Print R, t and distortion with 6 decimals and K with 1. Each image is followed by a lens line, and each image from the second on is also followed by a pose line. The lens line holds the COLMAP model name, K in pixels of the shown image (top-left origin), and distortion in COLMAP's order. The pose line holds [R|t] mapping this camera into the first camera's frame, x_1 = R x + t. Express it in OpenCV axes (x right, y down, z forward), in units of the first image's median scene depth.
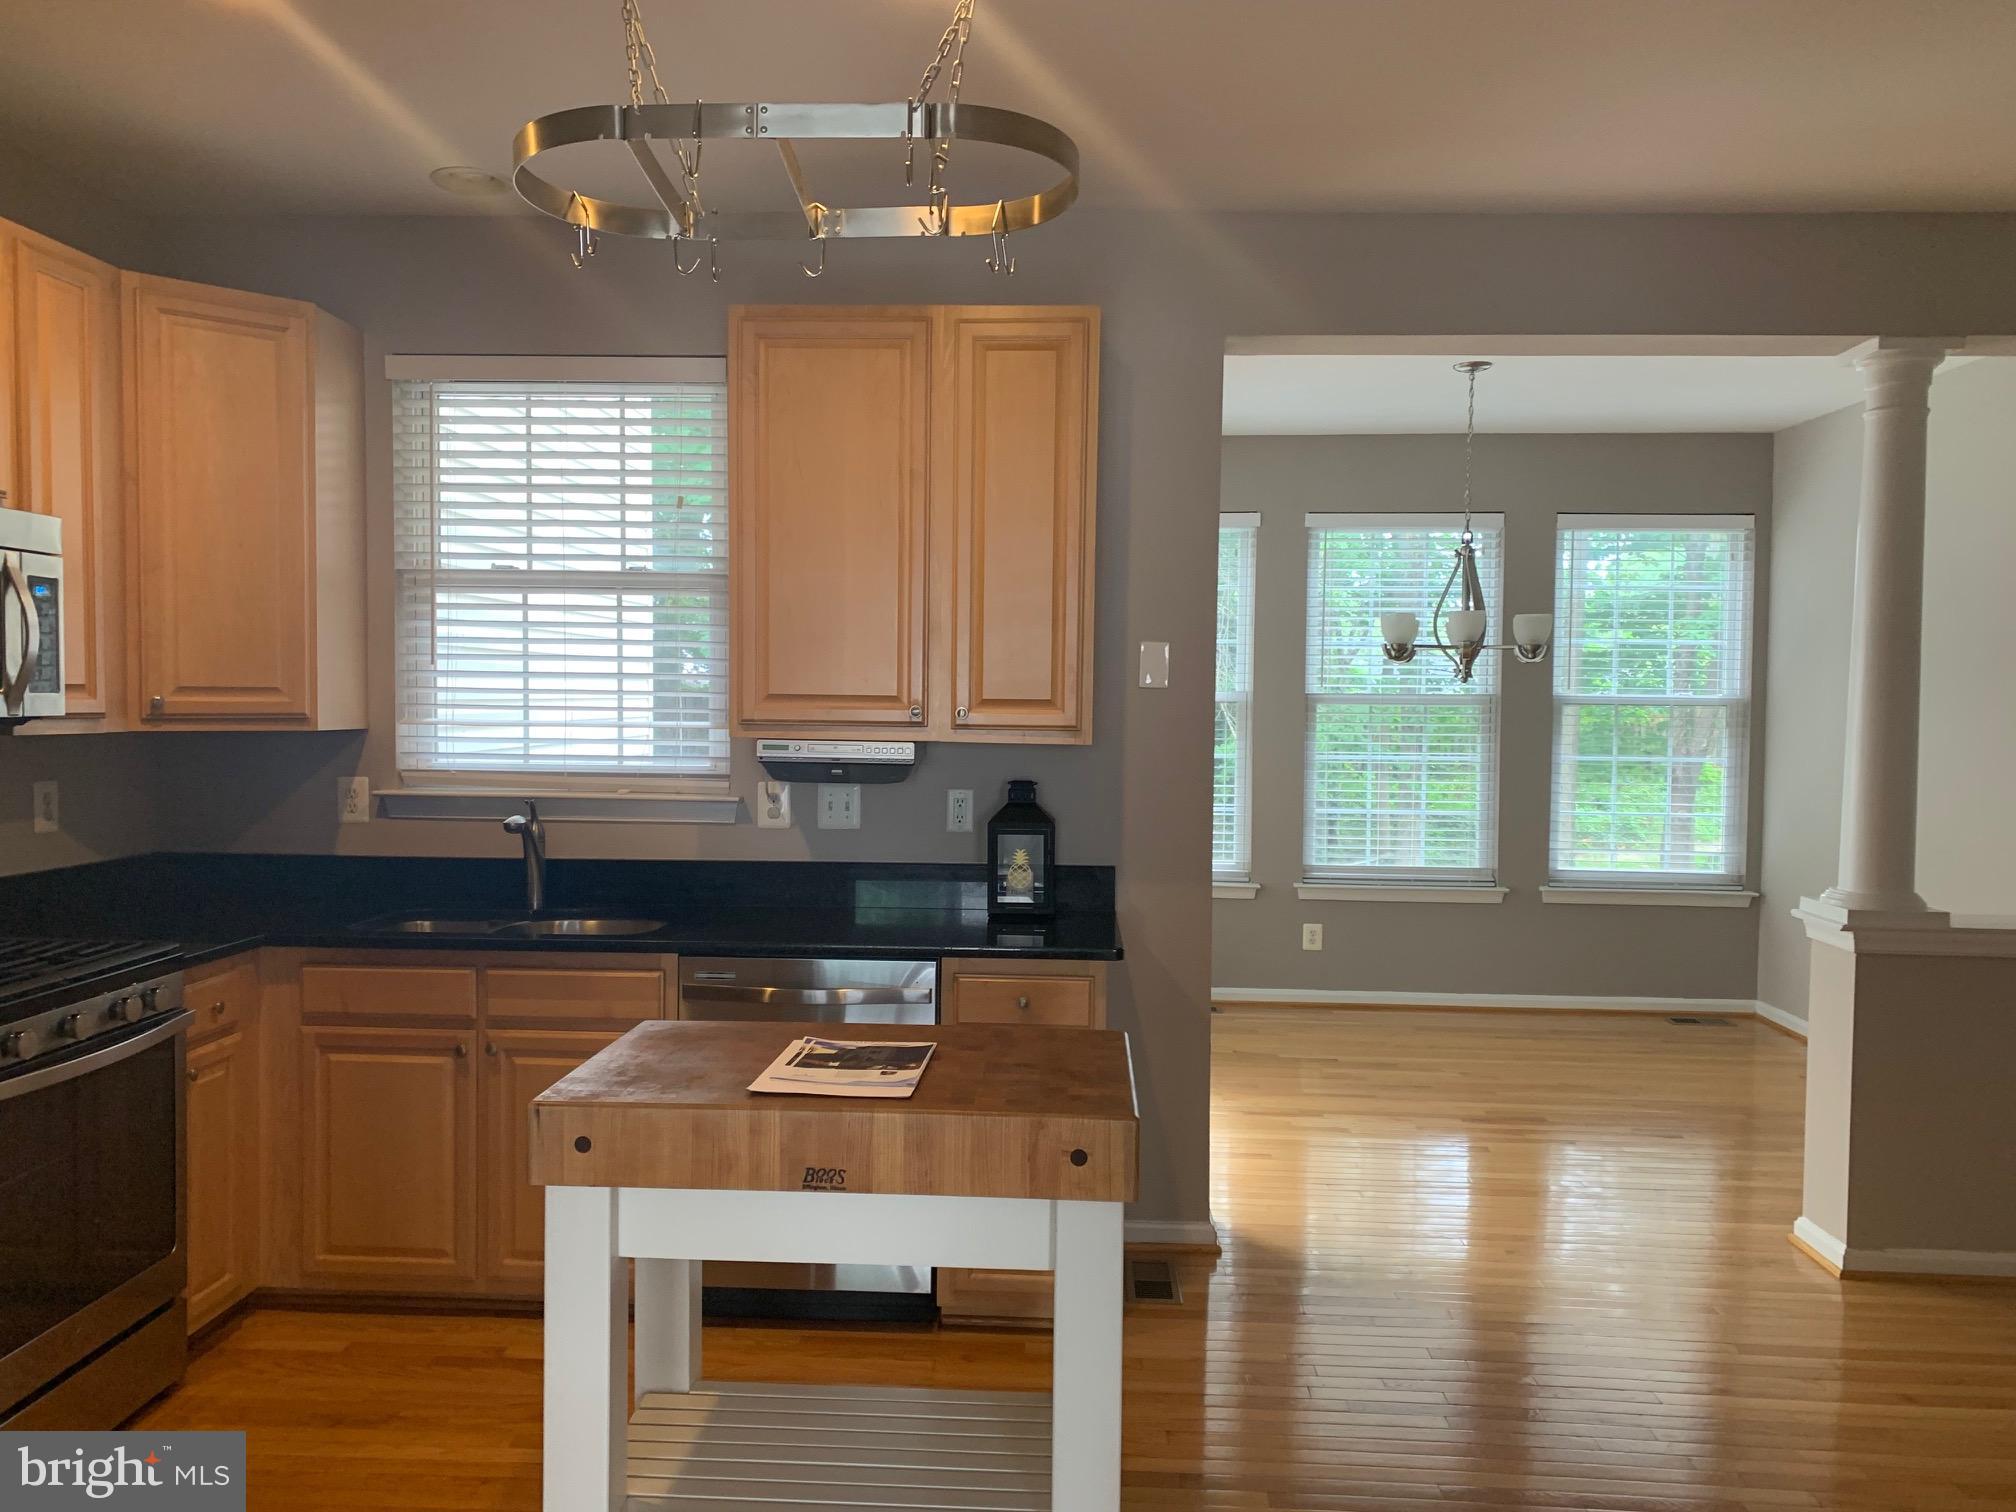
lens RADIAL K [[1544.2, 0, 1010.9], [0, 1544.2, 757.9], [0, 0, 1]] dist [0.045367, -0.035787]
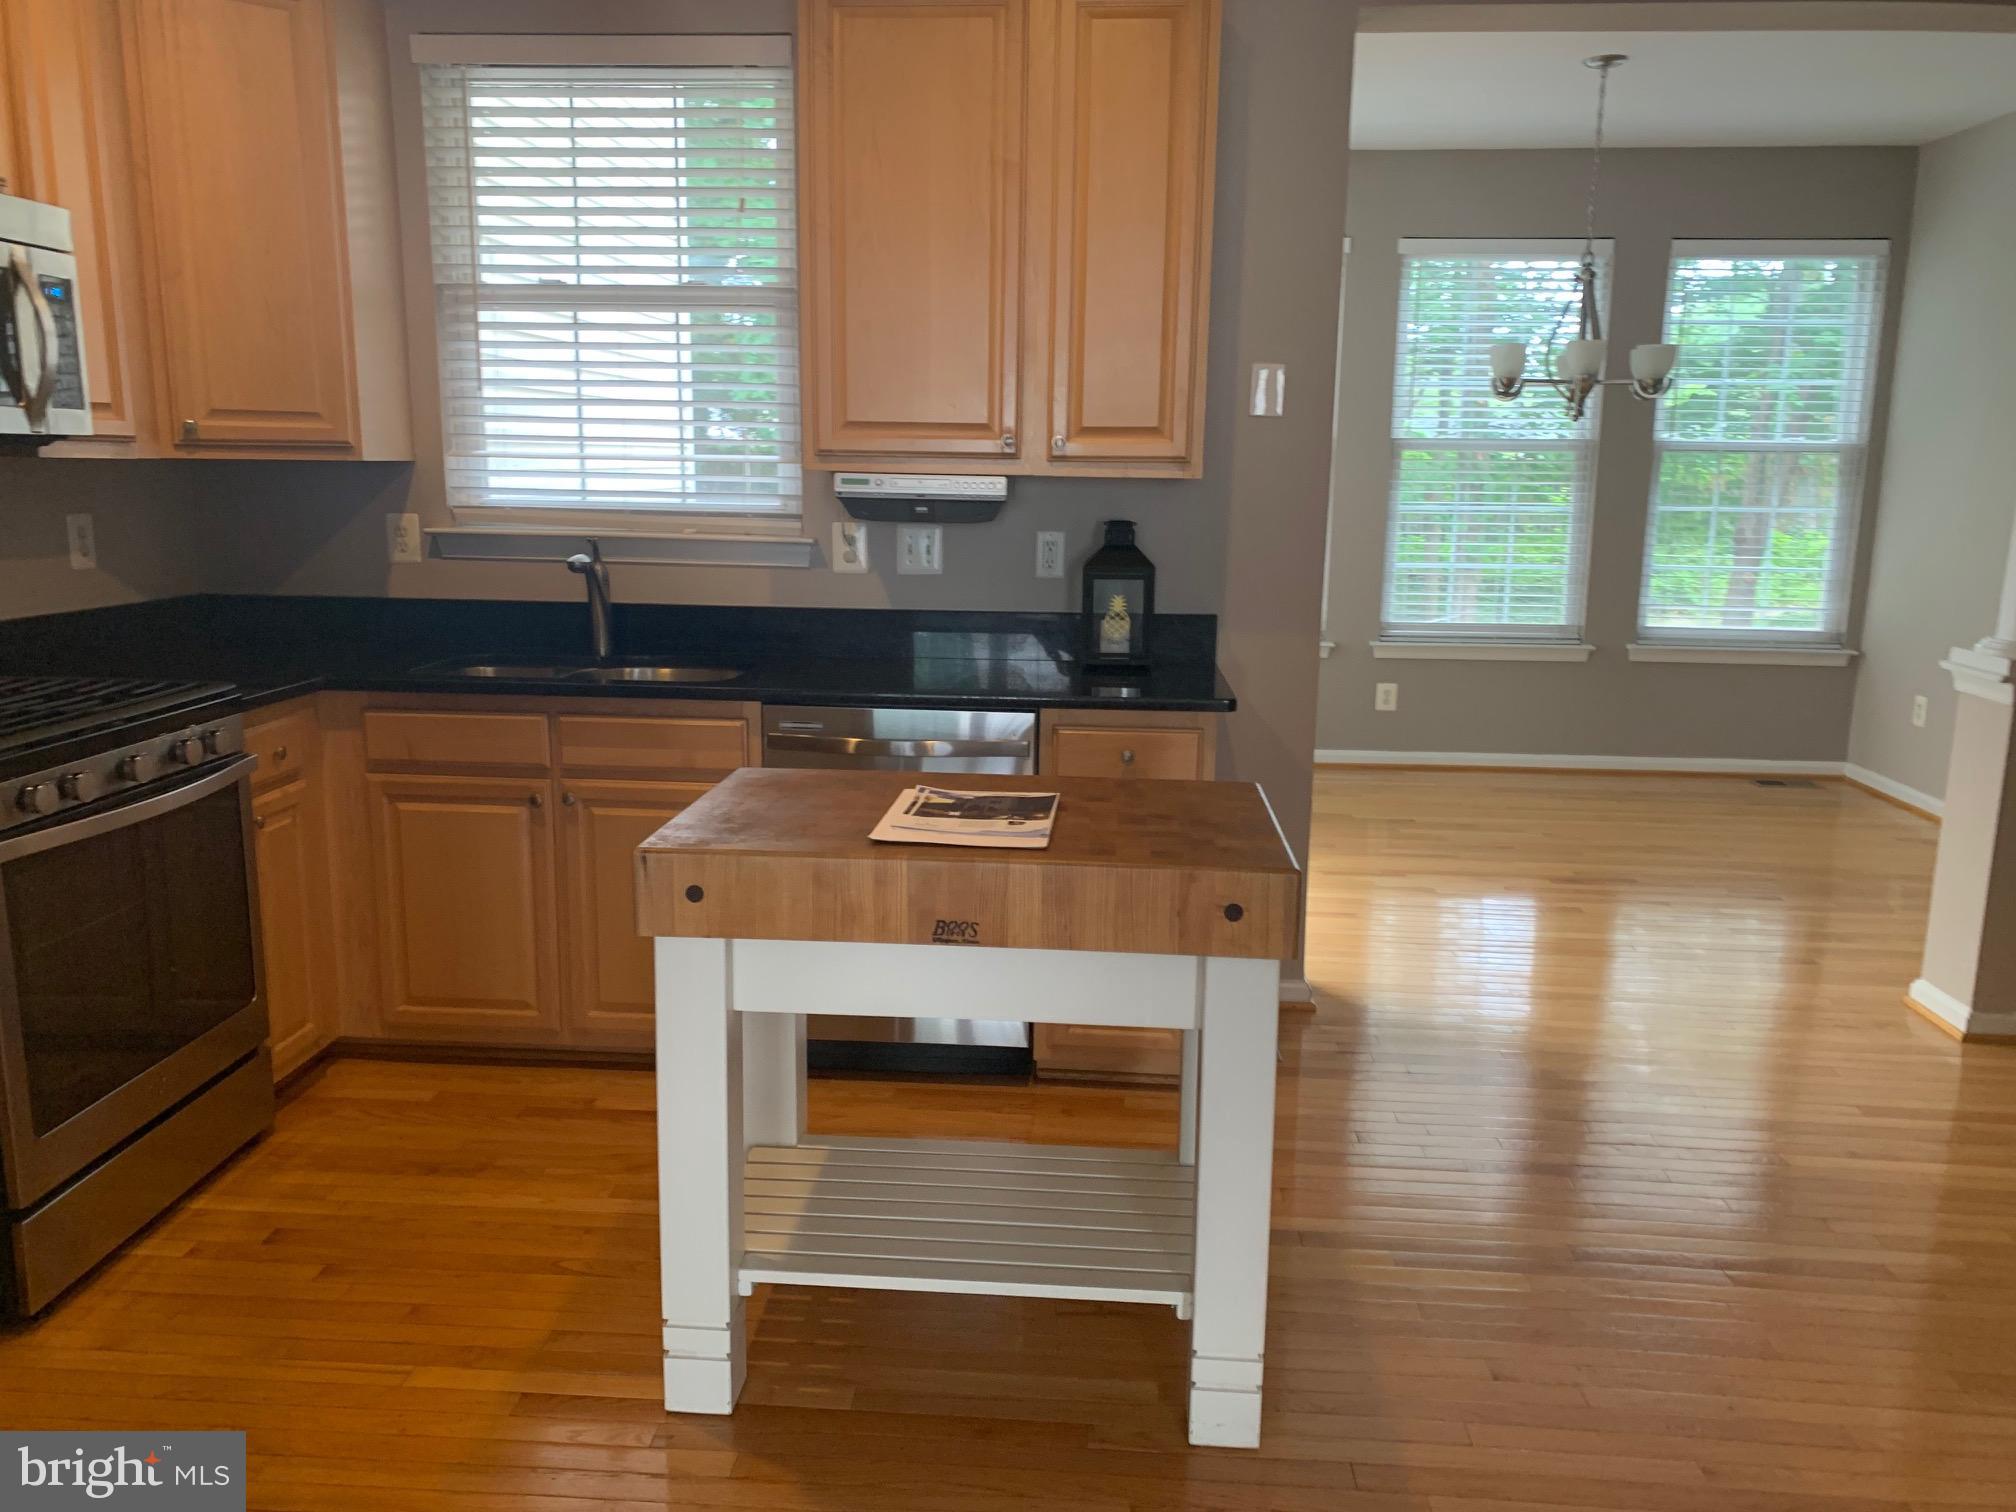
lens RADIAL K [[1544.2, 0, 1009.7], [0, 1544.2, 755.0], [0, 0, 1]] dist [0.045367, -0.035787]
pose [[0.999856, 0.004709, -0.016304, -0.043091], [-0.002269, 0.989202, 0.146543, 0.018667], [0.016818, -0.146485, 0.989070, 0.062078]]
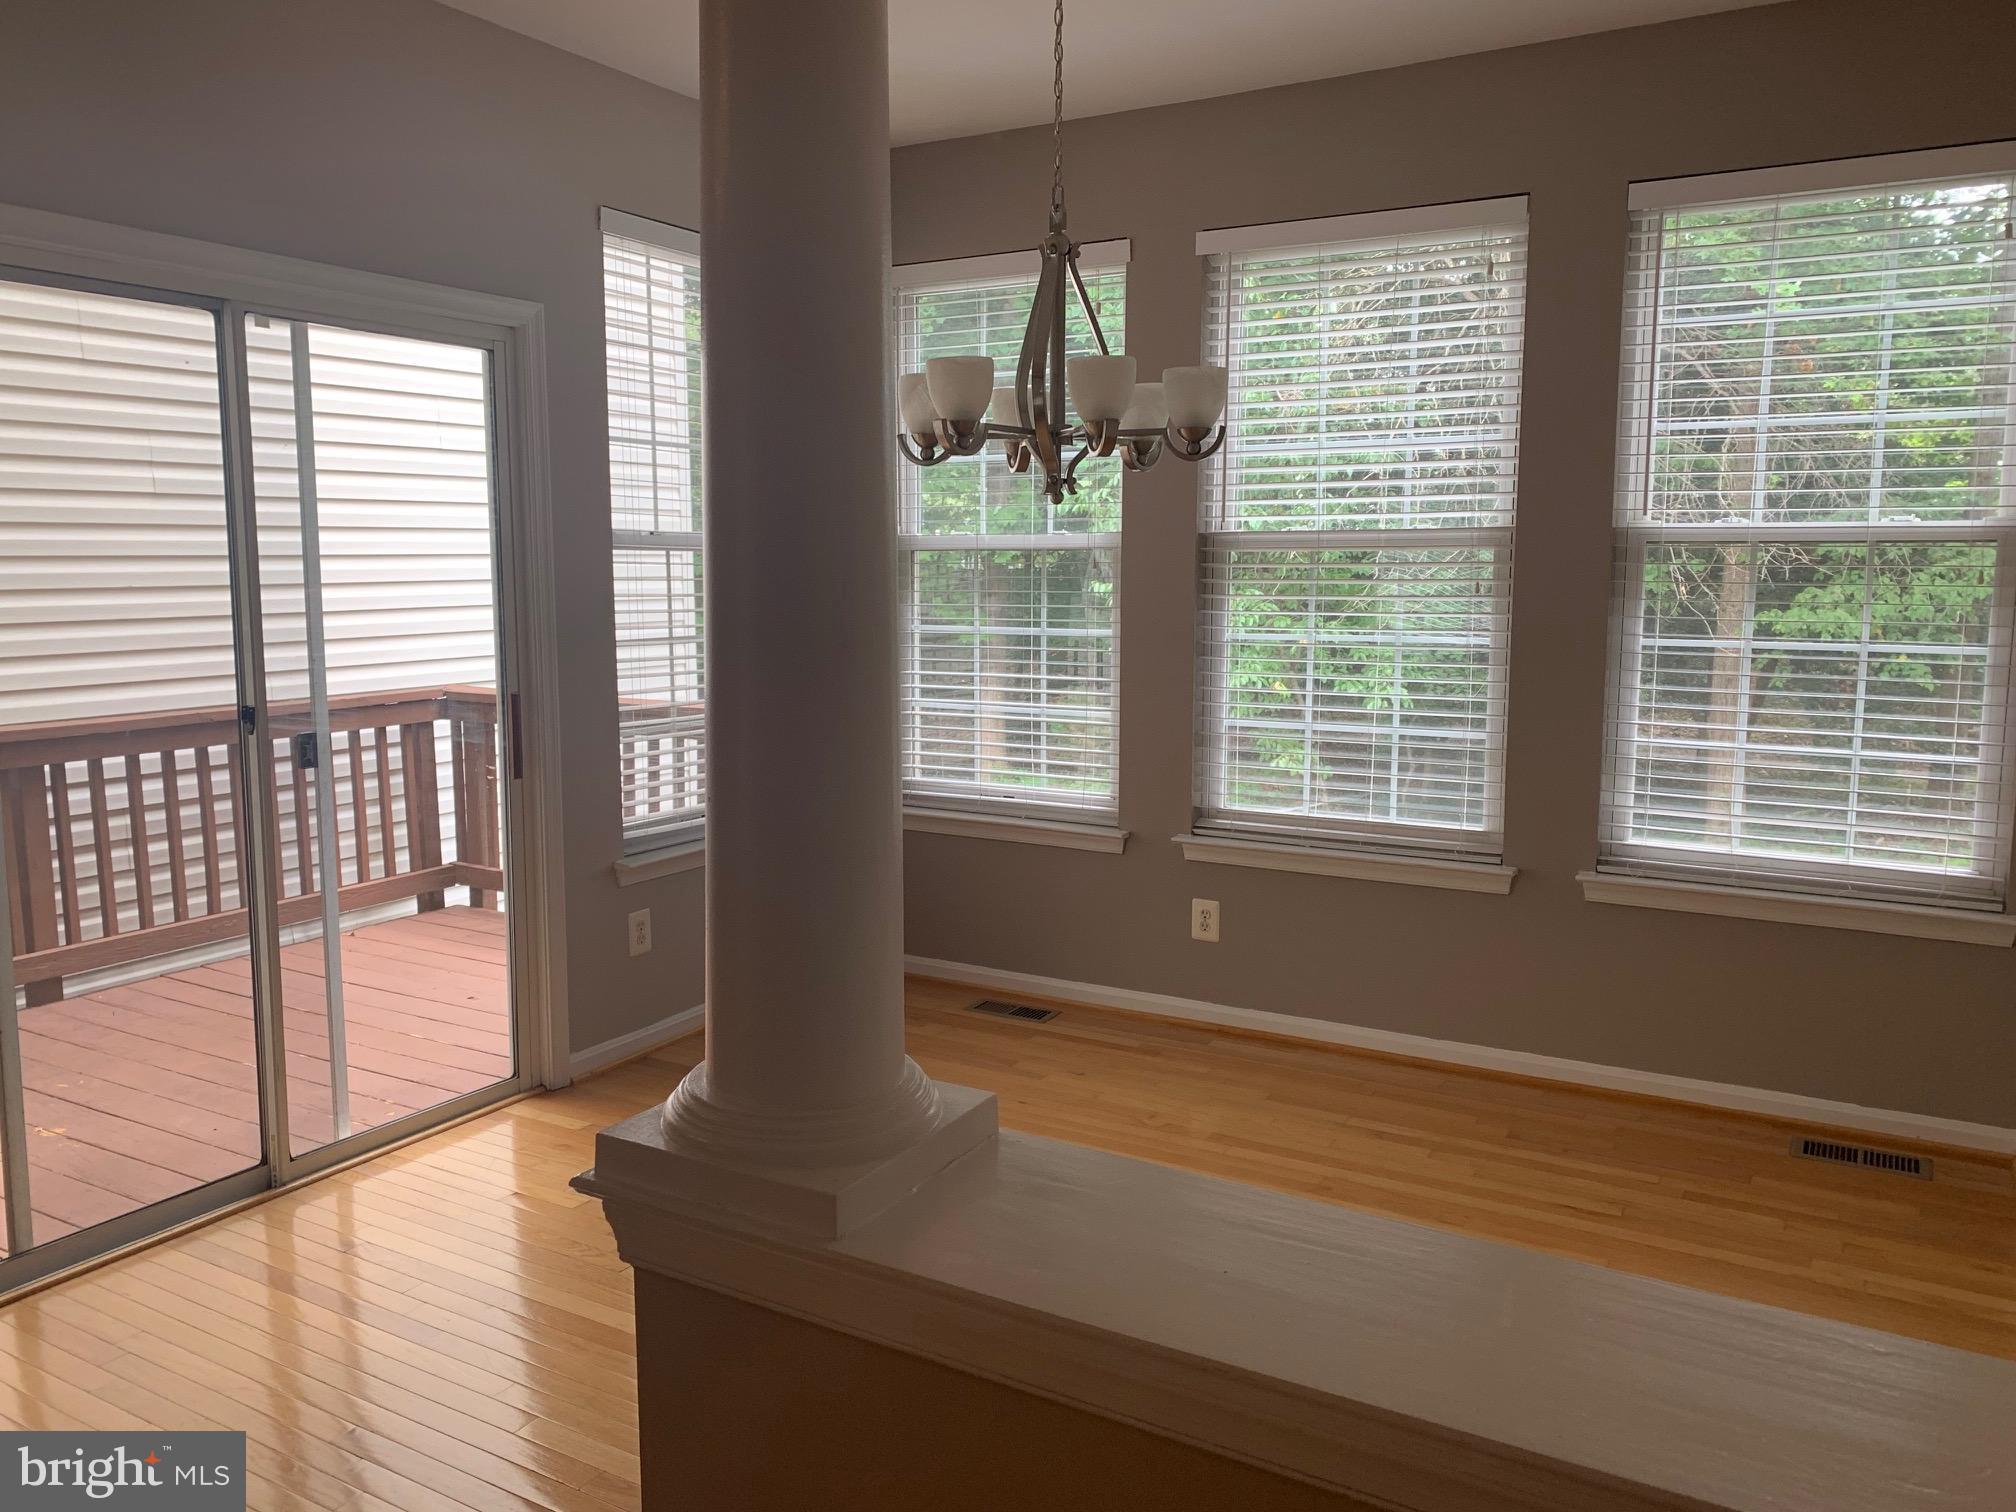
lens RADIAL K [[1544.2, 0, 1006.0], [0, 1544.2, 765.6], [0, 0, 1]] dist [0.045367, -0.035787]
pose [[0.879637, 0.052299, -0.472762, 0.739425], [-0.006889, 0.995233, 0.097279, -0.014875], [0.475596, -0.082314, 0.875804, 0.726233]]
